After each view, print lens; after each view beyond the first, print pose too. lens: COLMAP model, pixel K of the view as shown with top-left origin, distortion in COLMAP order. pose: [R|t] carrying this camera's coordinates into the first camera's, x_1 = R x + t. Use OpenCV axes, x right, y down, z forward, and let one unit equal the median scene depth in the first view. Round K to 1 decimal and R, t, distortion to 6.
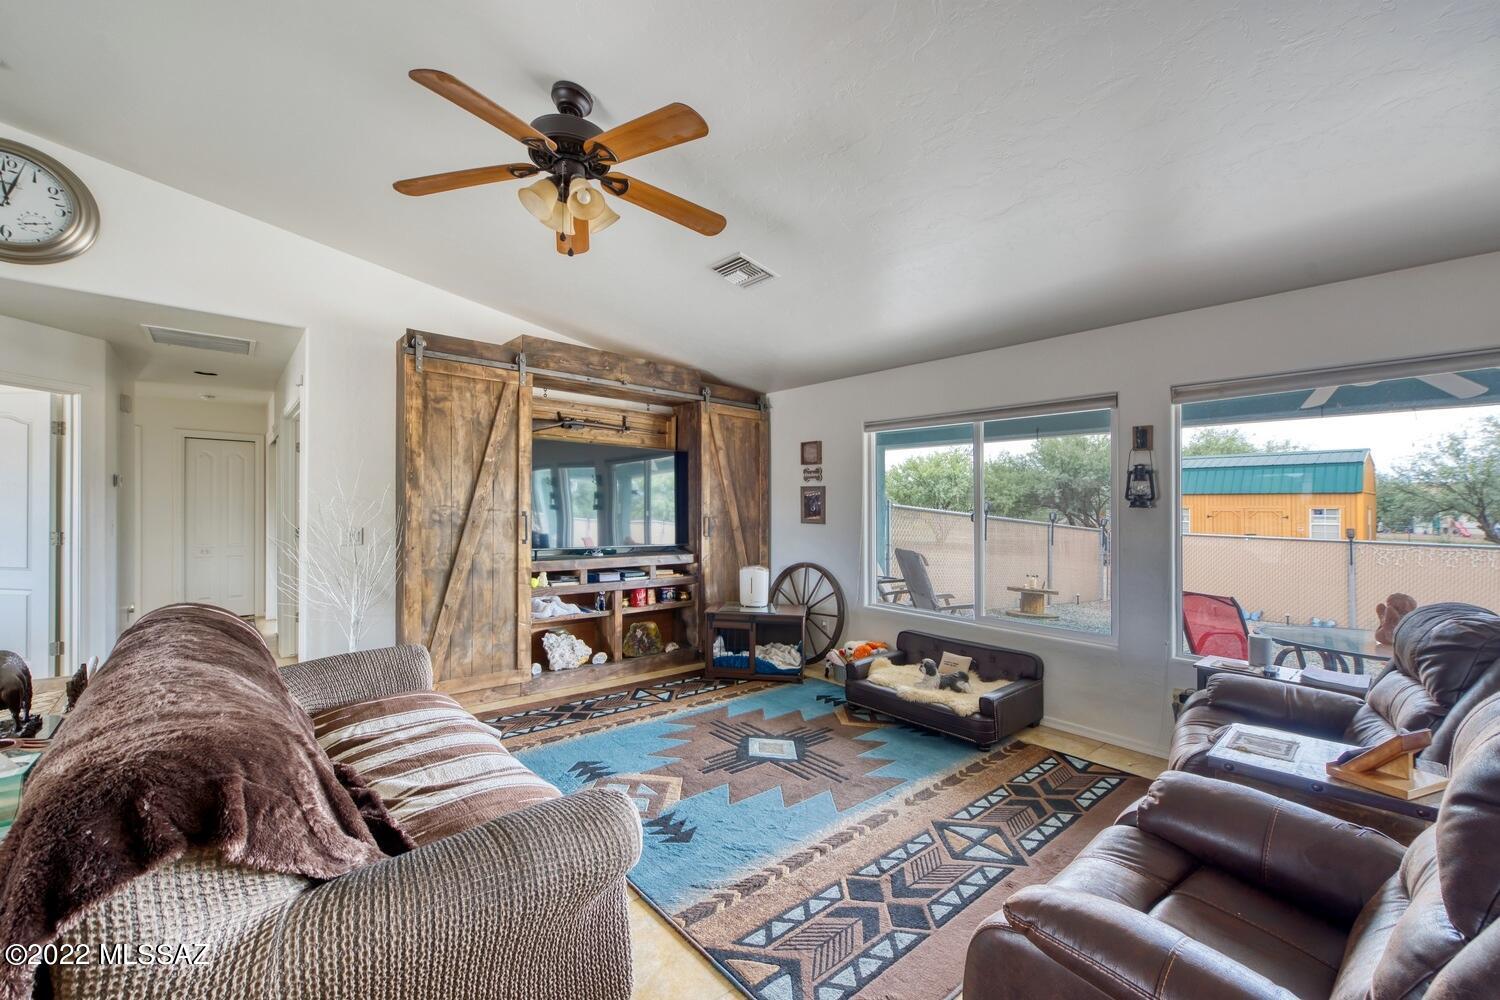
lens RADIAL K [[602.7, 0, 765.0], [0, 602.7, 514.2], [0, 0, 1]] dist [0.002139, -0.003091]
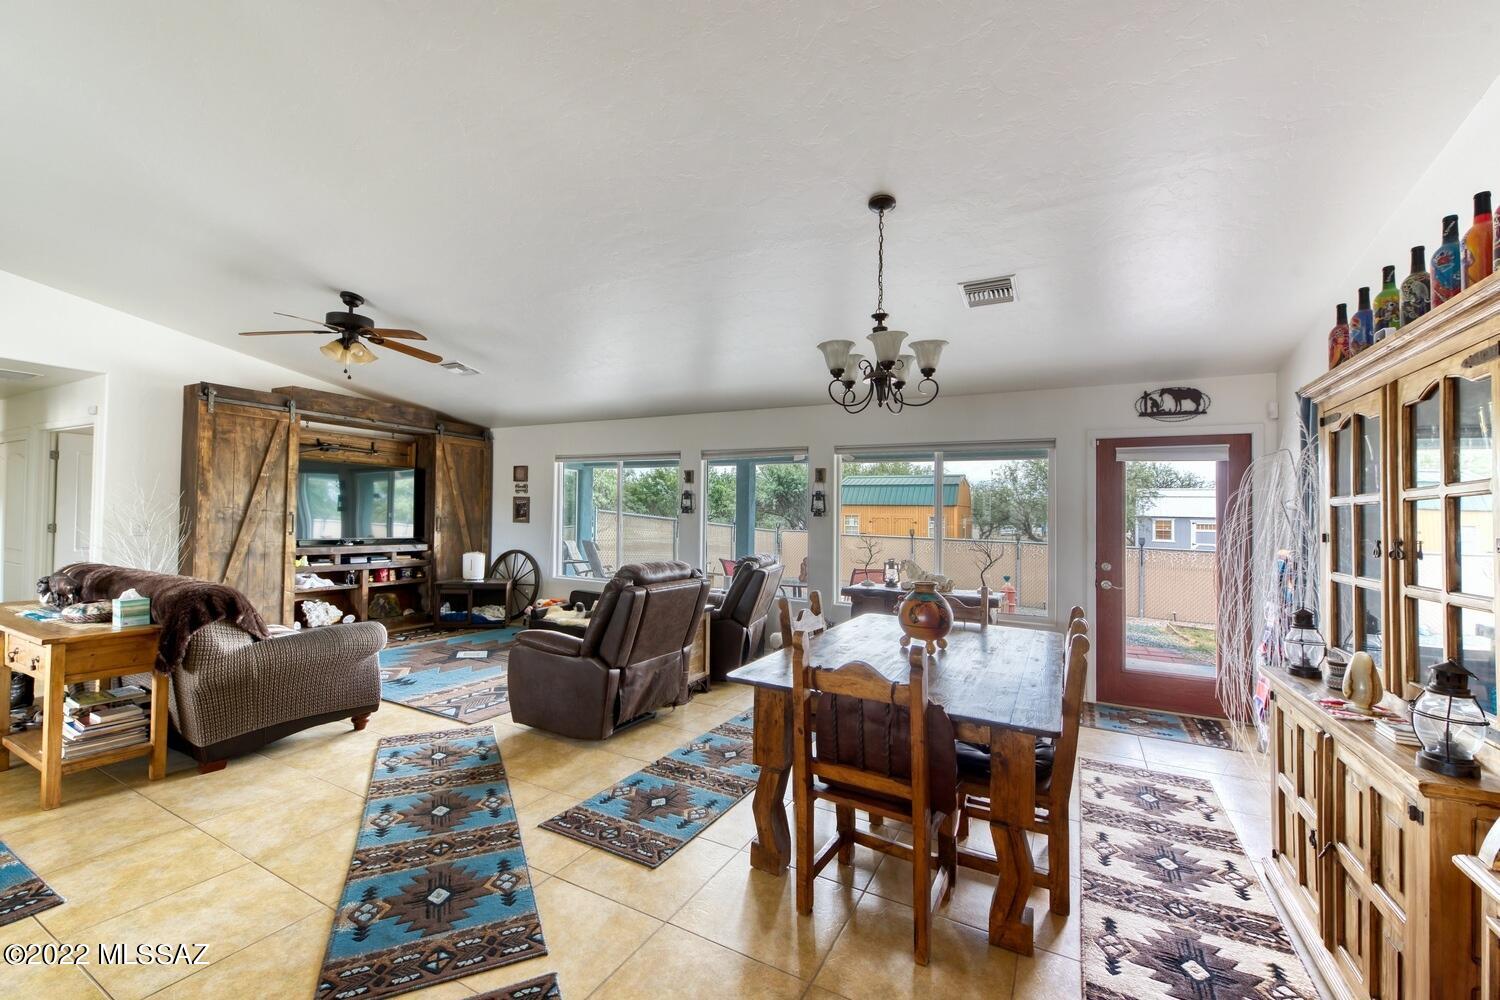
lens RADIAL K [[602.7, 0, 743.2], [0, 602.7, 505.9], [0, 0, 1]] dist [0.002139, -0.003091]
pose [[0.944165, 0.014065, 0.329173, 0.136029], [-0.006427, 0.999685, -0.024280, 0.009454], [-0.329411, 0.020808, 0.943957, -0.690146]]
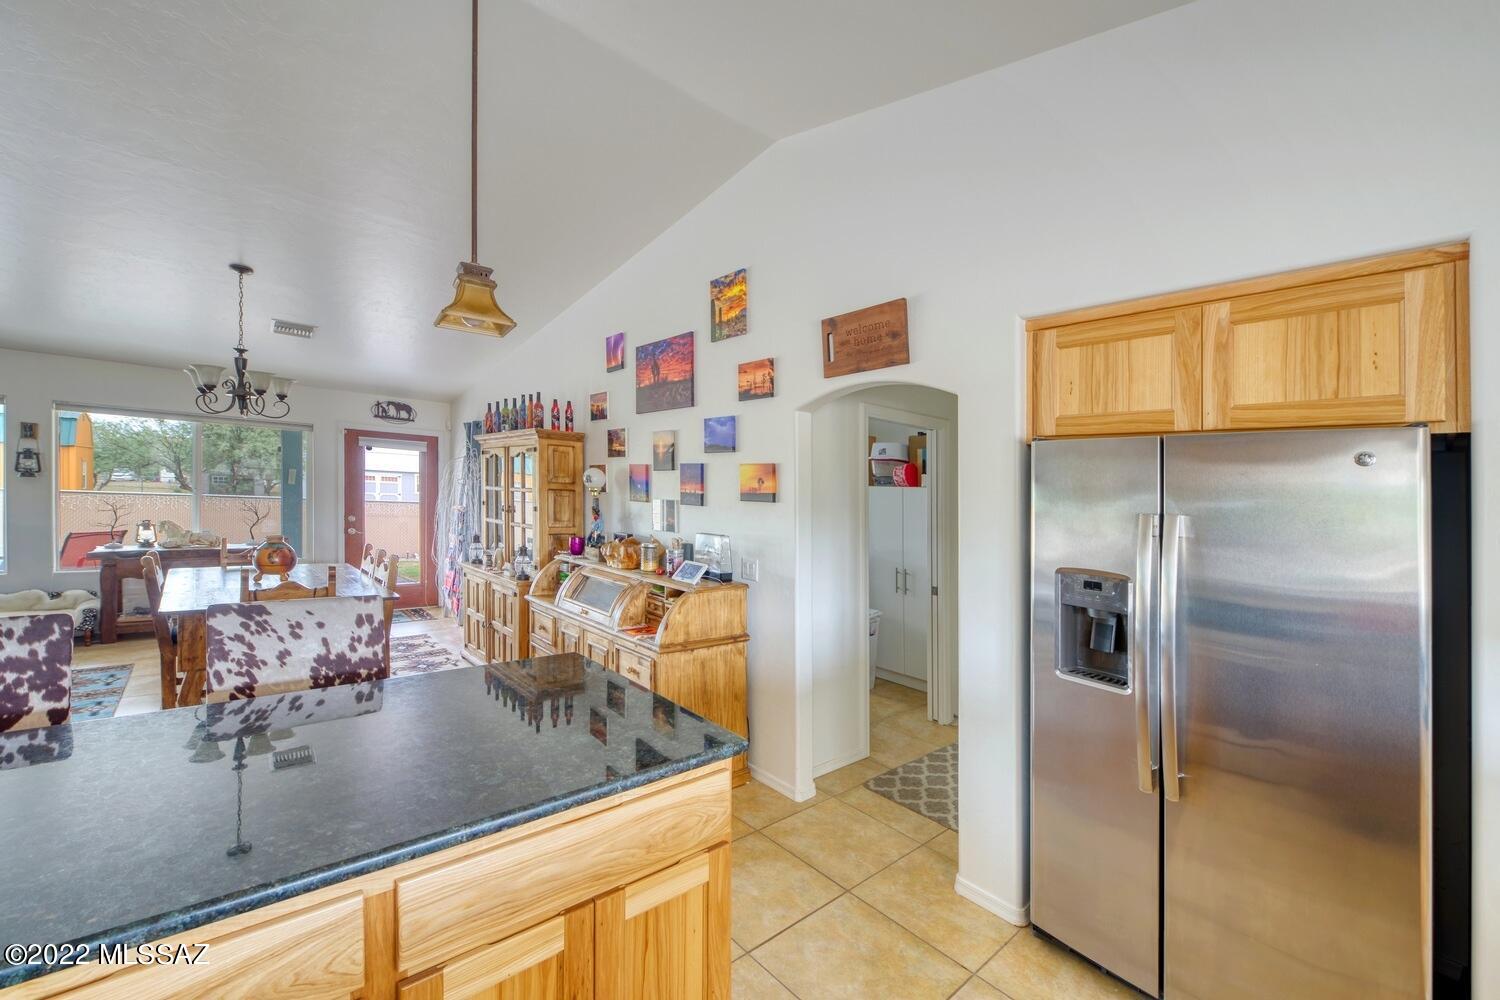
lens RADIAL K [[602.7, 0, 725.0], [0, 602.7, 500.1], [0, 0, 1]] dist [0.002139, -0.003091]
pose [[0.013671, -0.024533, 0.999606, -0.464196], [-0.038069, 0.998961, 0.025038, -0.037832], [-0.999182, -0.038397, 0.012723, -0.875036]]
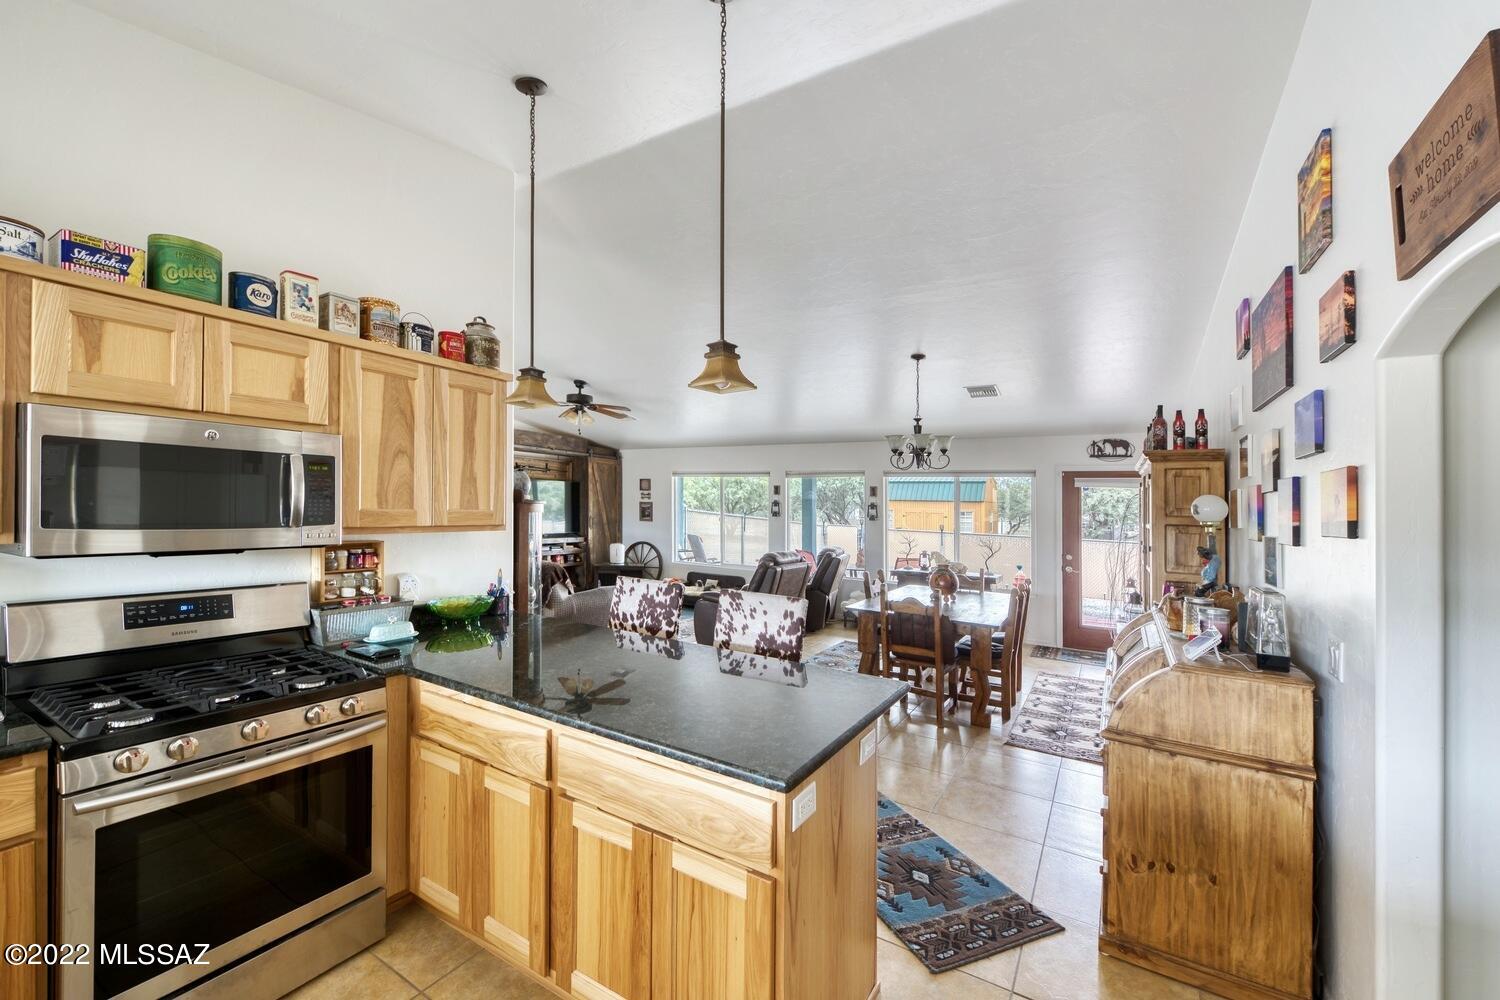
lens RADIAL K [[602.7, 0, 746.0], [0, 602.7, 504.8], [0, 0, 1]] dist [0.002139, -0.003091]
pose [[0.958283, 0.011017, 0.285608, -0.212756], [-0.009488, 0.999932, -0.006736, -0.034433], [-0.285663, 0.003746, 0.958323, -1.216935]]
